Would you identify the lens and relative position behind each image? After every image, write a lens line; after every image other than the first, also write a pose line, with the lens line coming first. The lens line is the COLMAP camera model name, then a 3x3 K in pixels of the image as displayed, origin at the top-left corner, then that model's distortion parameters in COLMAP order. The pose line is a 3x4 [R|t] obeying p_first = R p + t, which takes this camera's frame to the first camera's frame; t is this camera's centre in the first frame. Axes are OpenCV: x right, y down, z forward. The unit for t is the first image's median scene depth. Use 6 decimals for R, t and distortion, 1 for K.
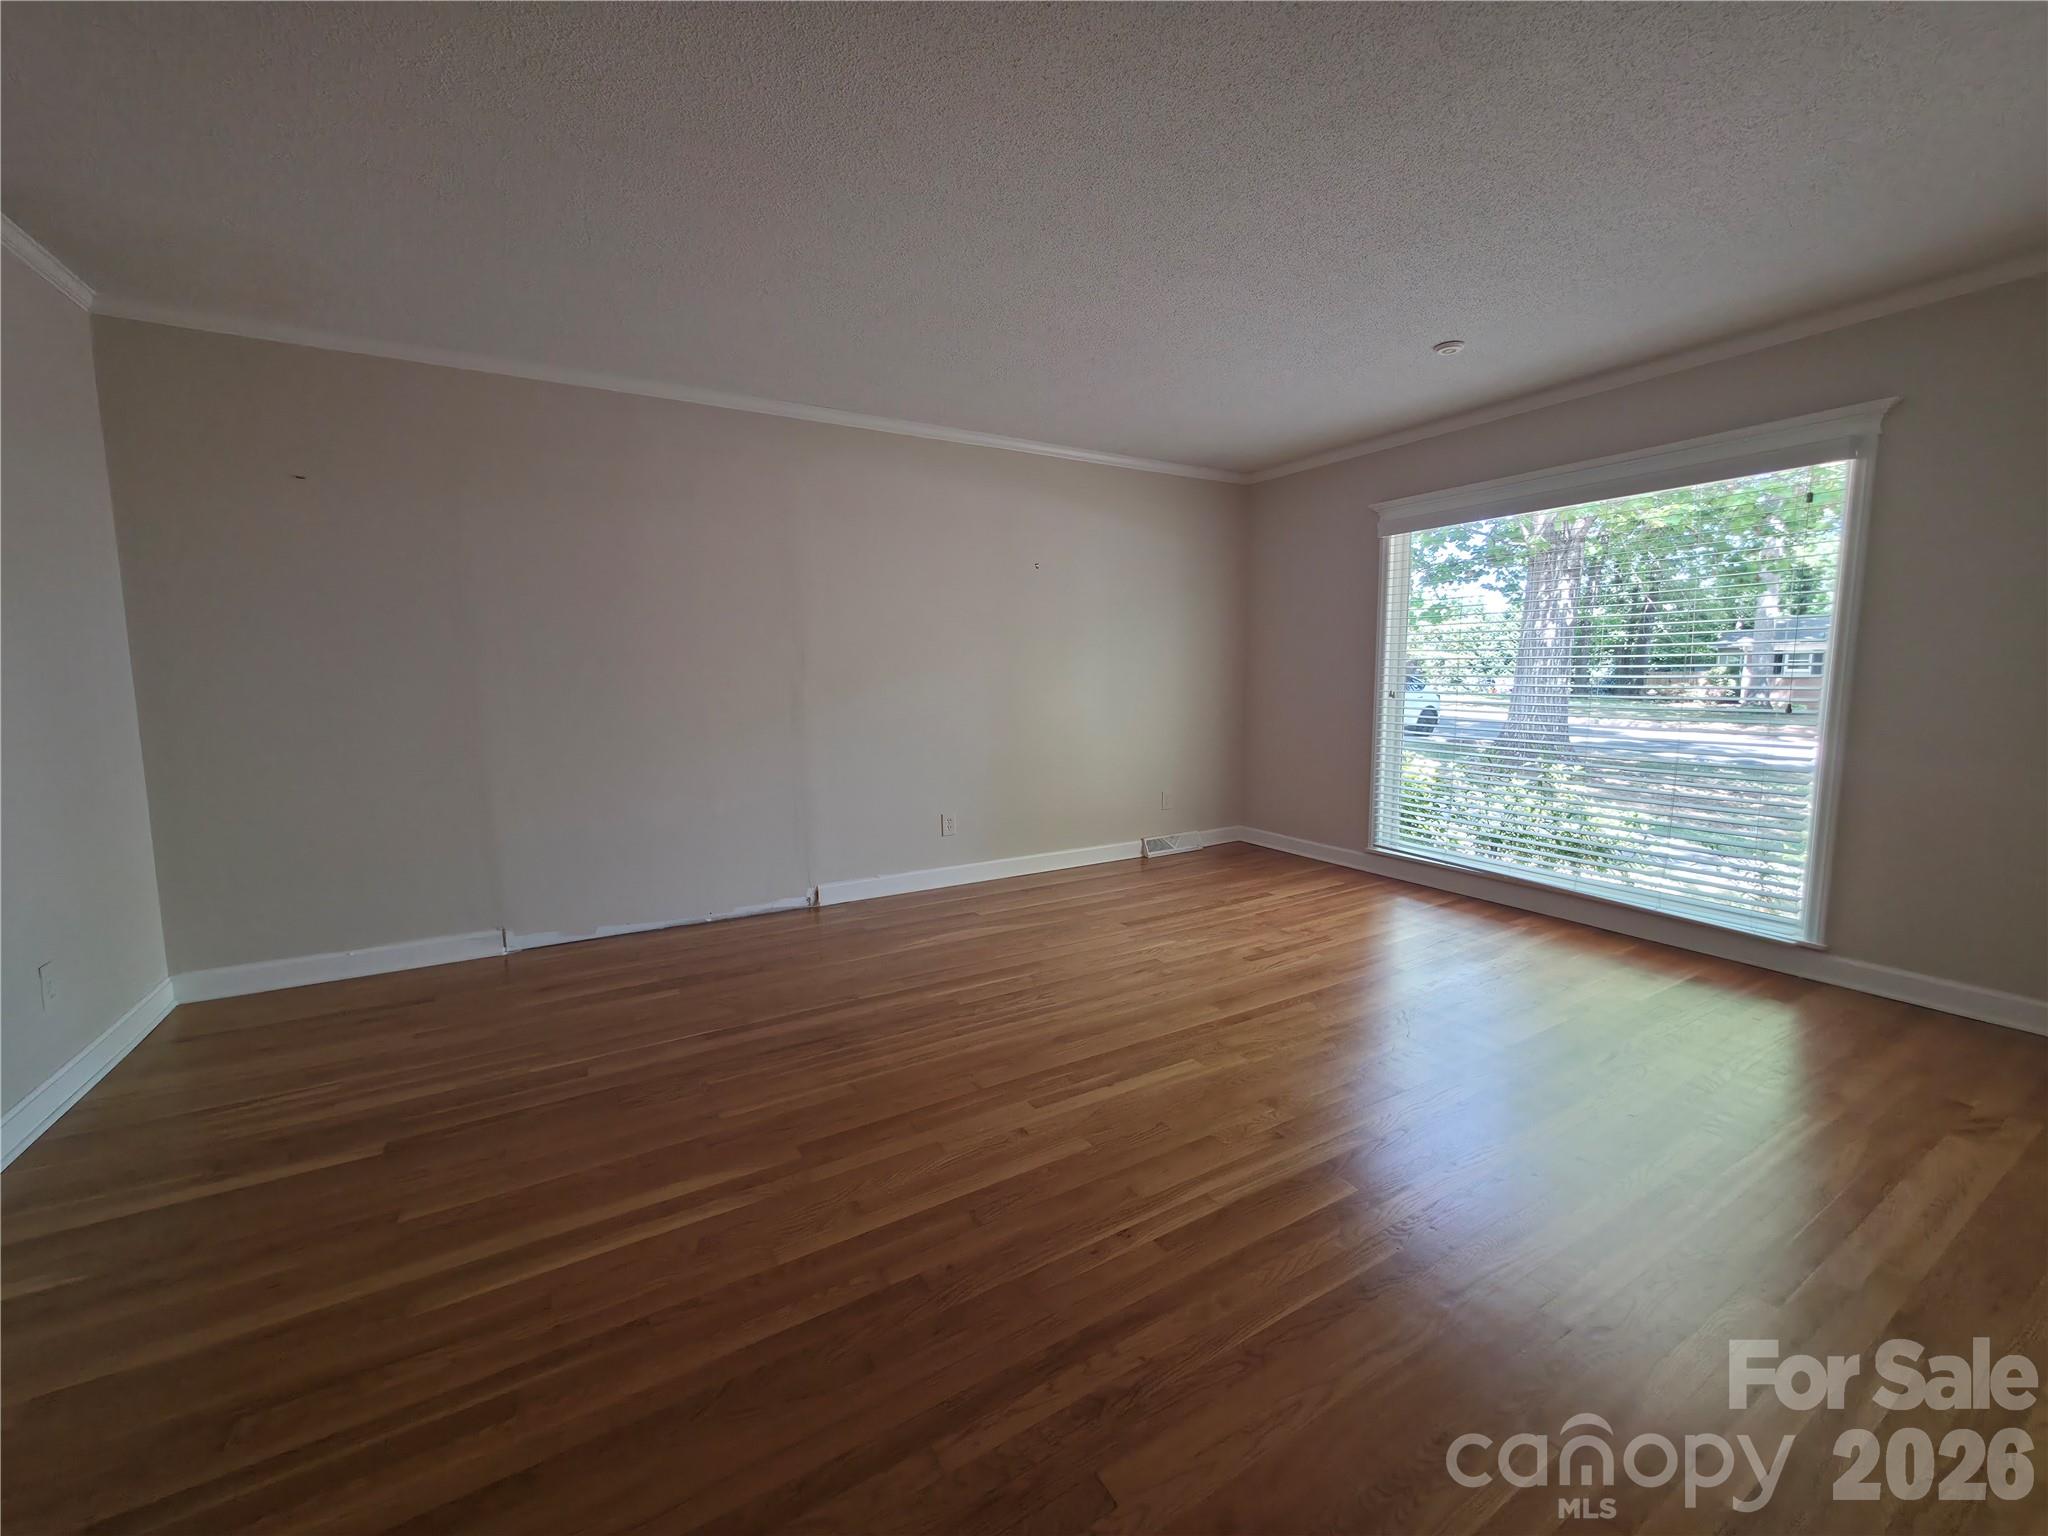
lens RADIAL K [[821.9, 0, 1029.1], [0, 821.9, 766.1], [0, 0, 1]] dist [0.006674, -0.000963]
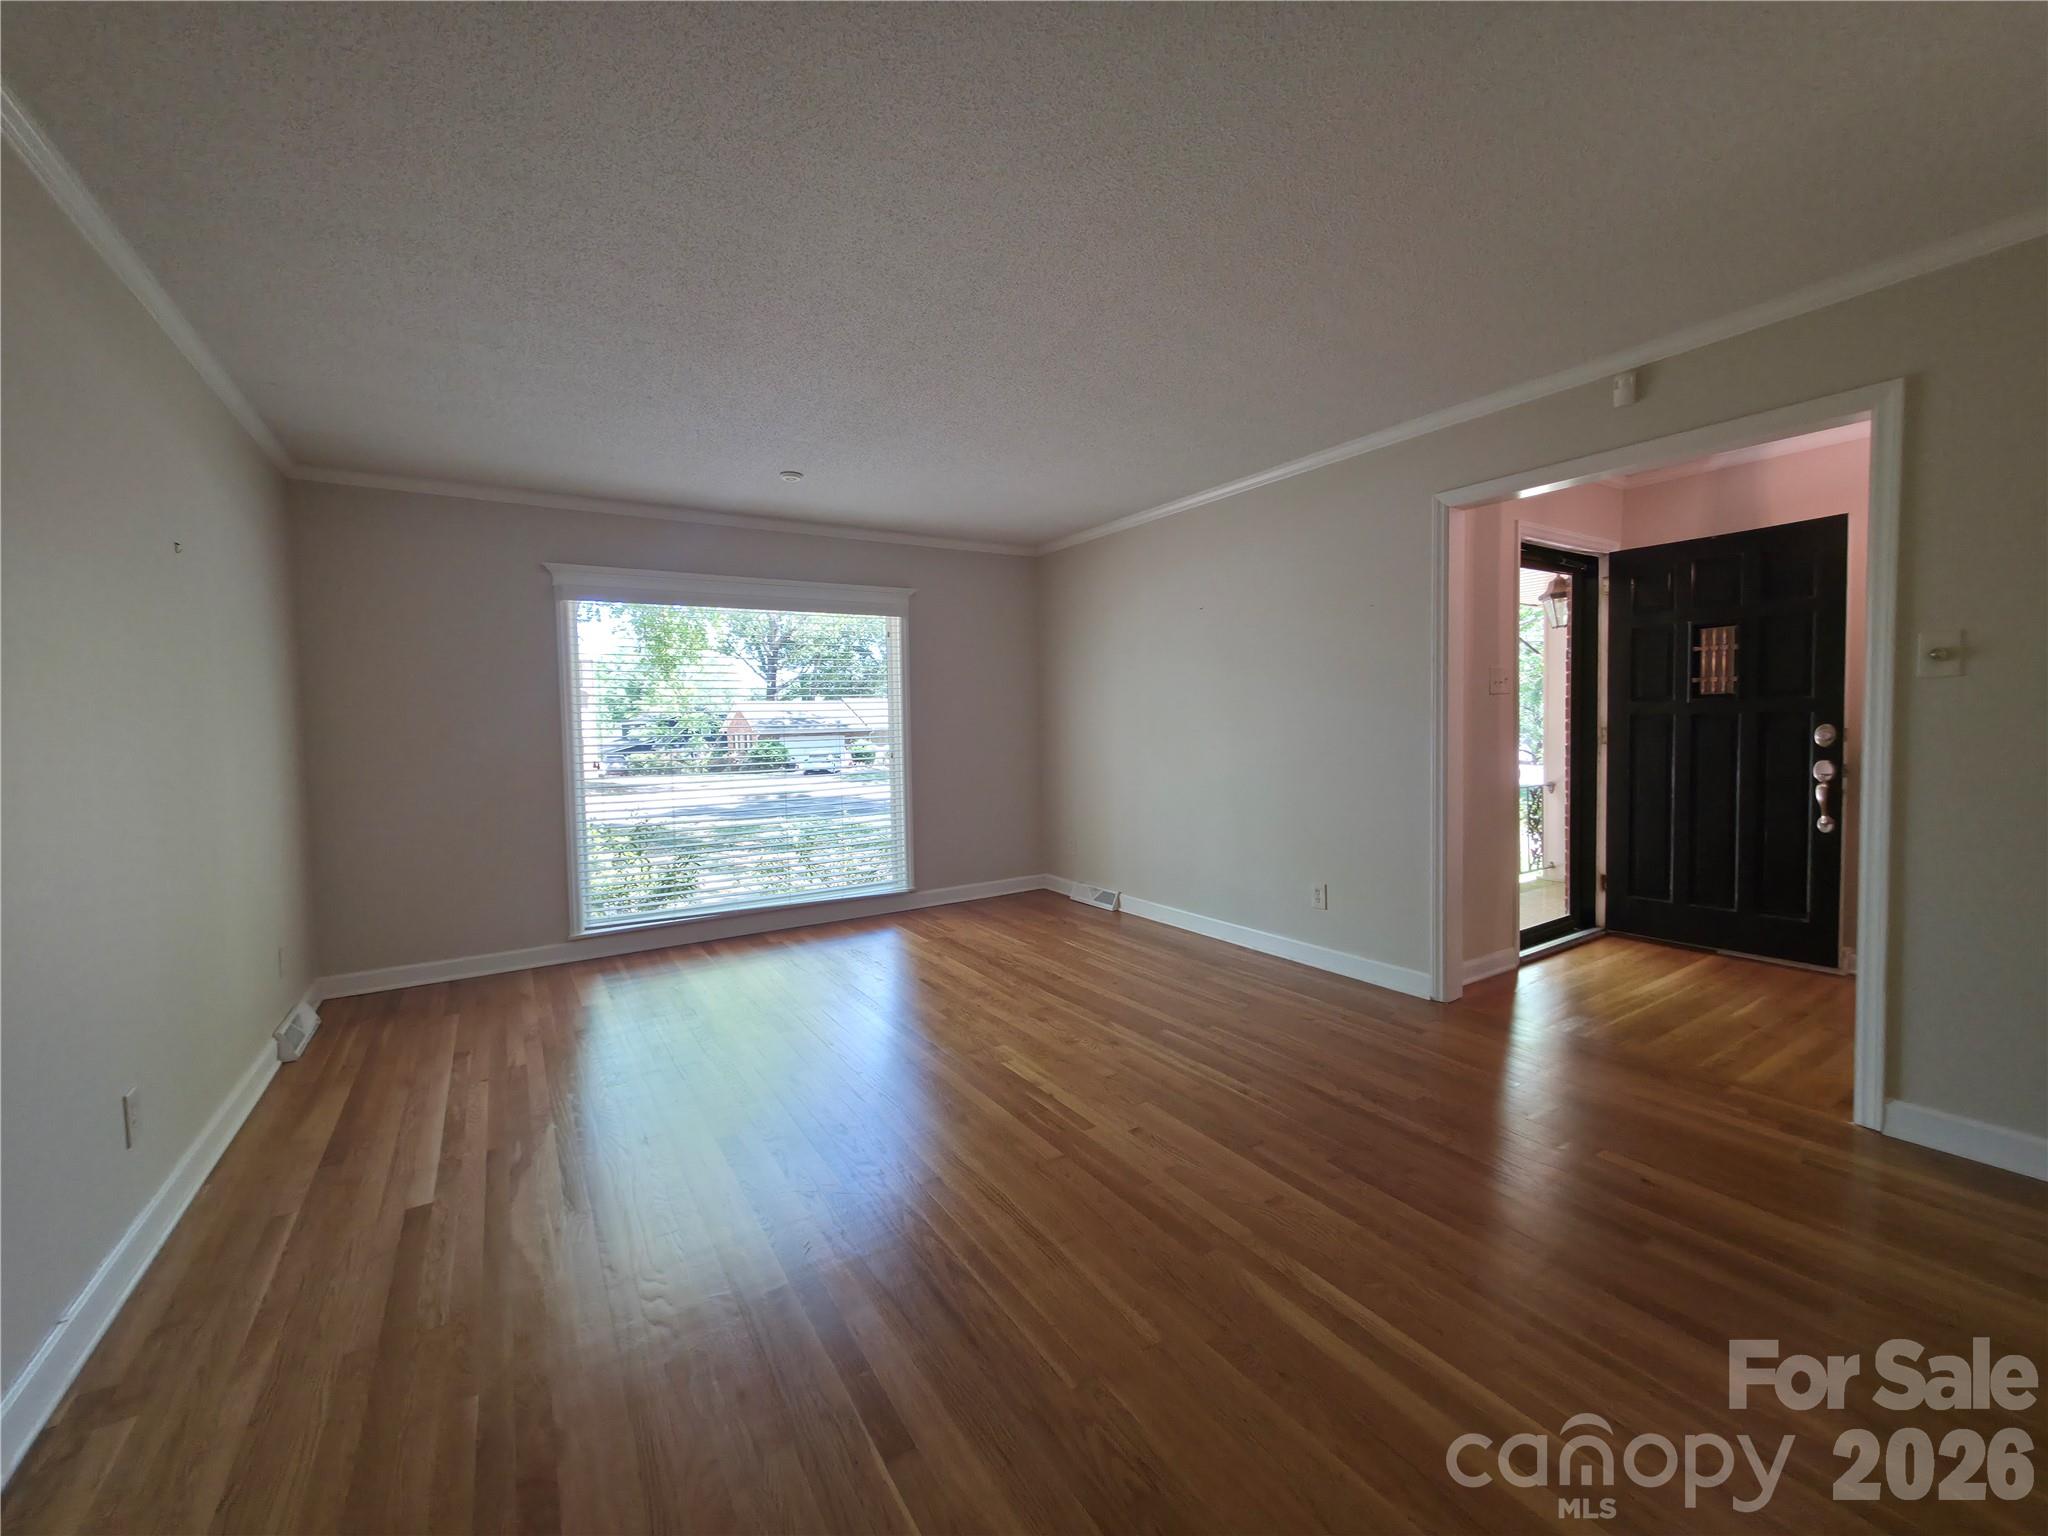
lens RADIAL K [[821.9, 0, 1030.4], [0, 821.9, 763.3], [0, 0, 1]] dist [0.006674, -0.000963]
pose [[-0.040692, -0.041295, 0.998318, -0.882276], [0.141716, 0.988806, 0.046678, -0.103593], [-0.989071, 0.143377, -0.034385, 0.875821]]
